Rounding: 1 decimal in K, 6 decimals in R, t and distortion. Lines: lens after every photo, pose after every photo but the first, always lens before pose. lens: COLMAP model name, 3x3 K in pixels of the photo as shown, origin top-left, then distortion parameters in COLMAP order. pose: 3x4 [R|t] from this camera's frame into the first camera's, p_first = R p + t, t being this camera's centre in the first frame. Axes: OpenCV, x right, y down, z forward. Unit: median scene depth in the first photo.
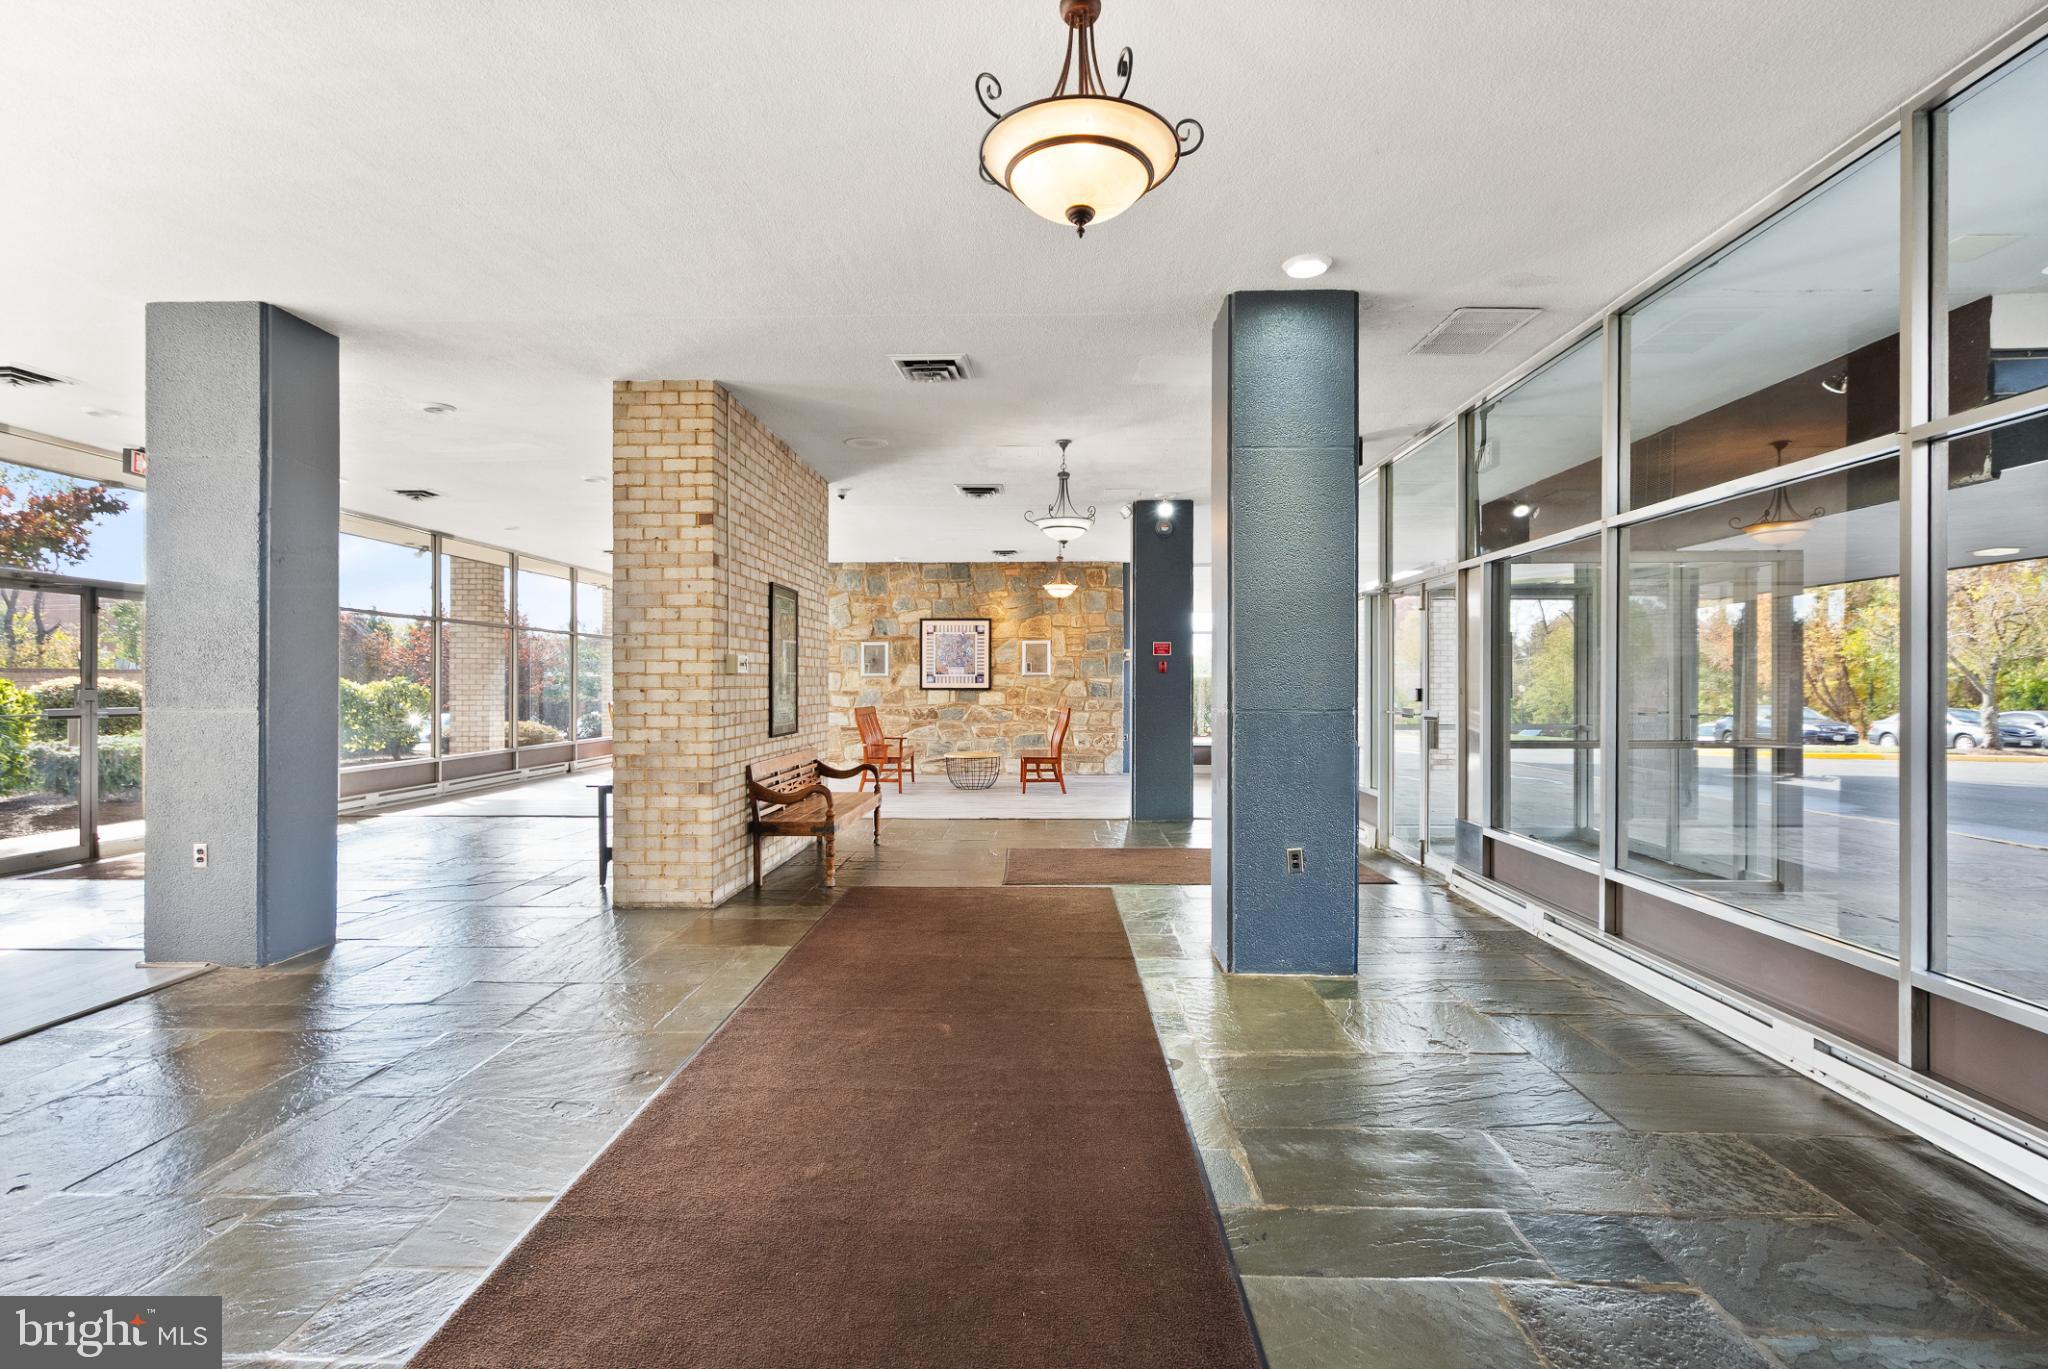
lens RADIAL K [[957.9, 0, 1019.7], [0, 957.9, 692.0], [0, 0, 1]] dist [-0.000894, 0.000552]
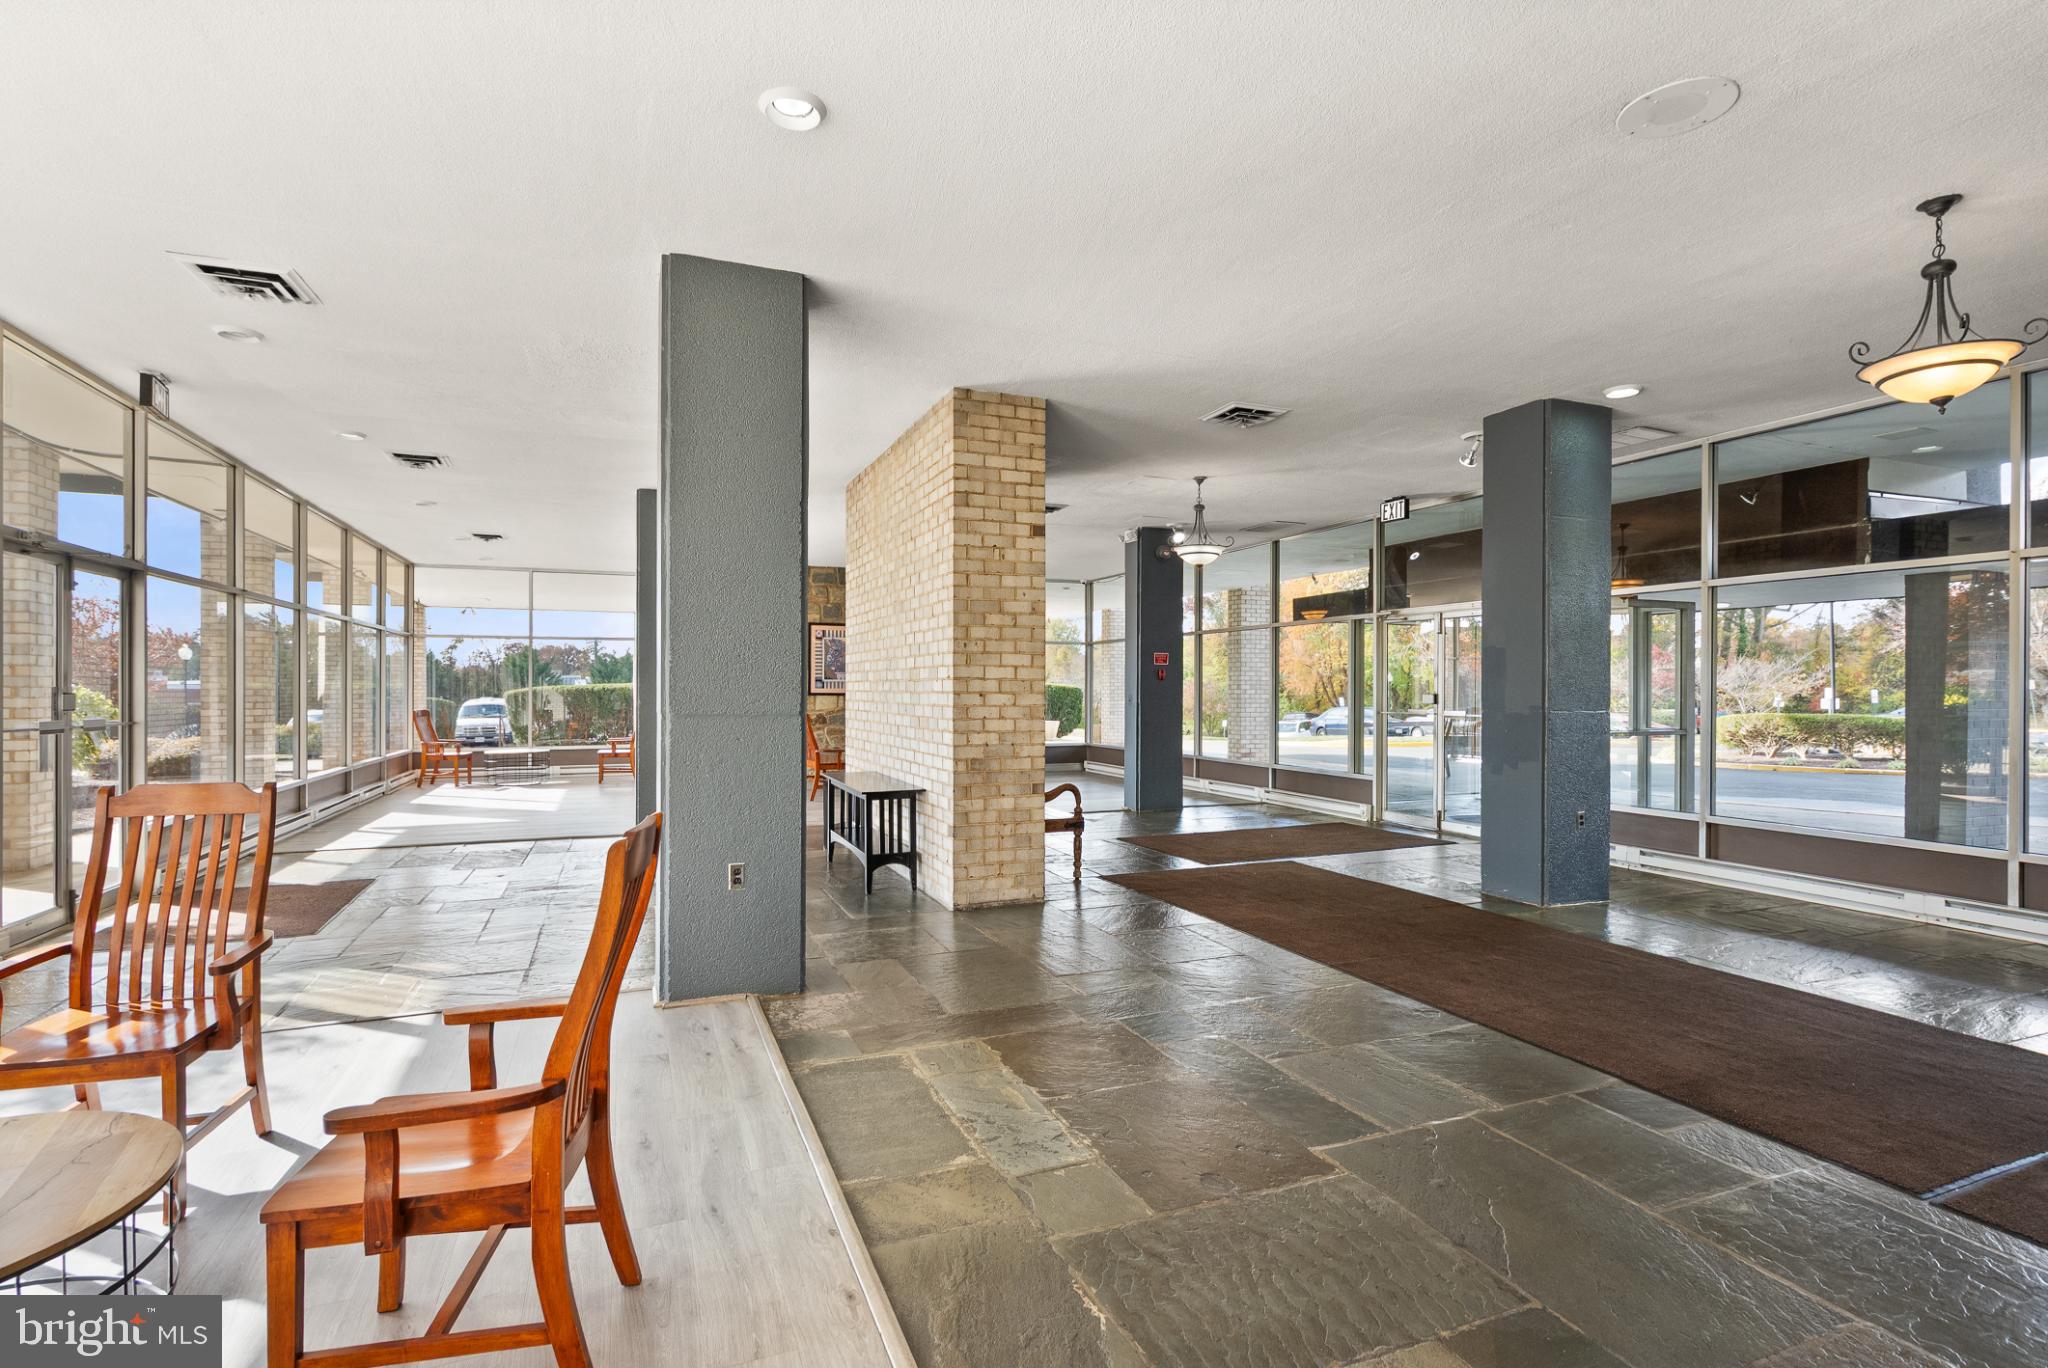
lens RADIAL K [[957.9, 0, 1019.7], [0, 957.9, 691.5], [0, 0, 1]] dist [-0.000894, 0.000552]
pose [[0.918211, 0.002424, 0.396085, -0.760185], [-0.002663, 0.999996, 0.000052, -0.005301], [-0.396083, -0.001103, 0.918214, 0.048812]]
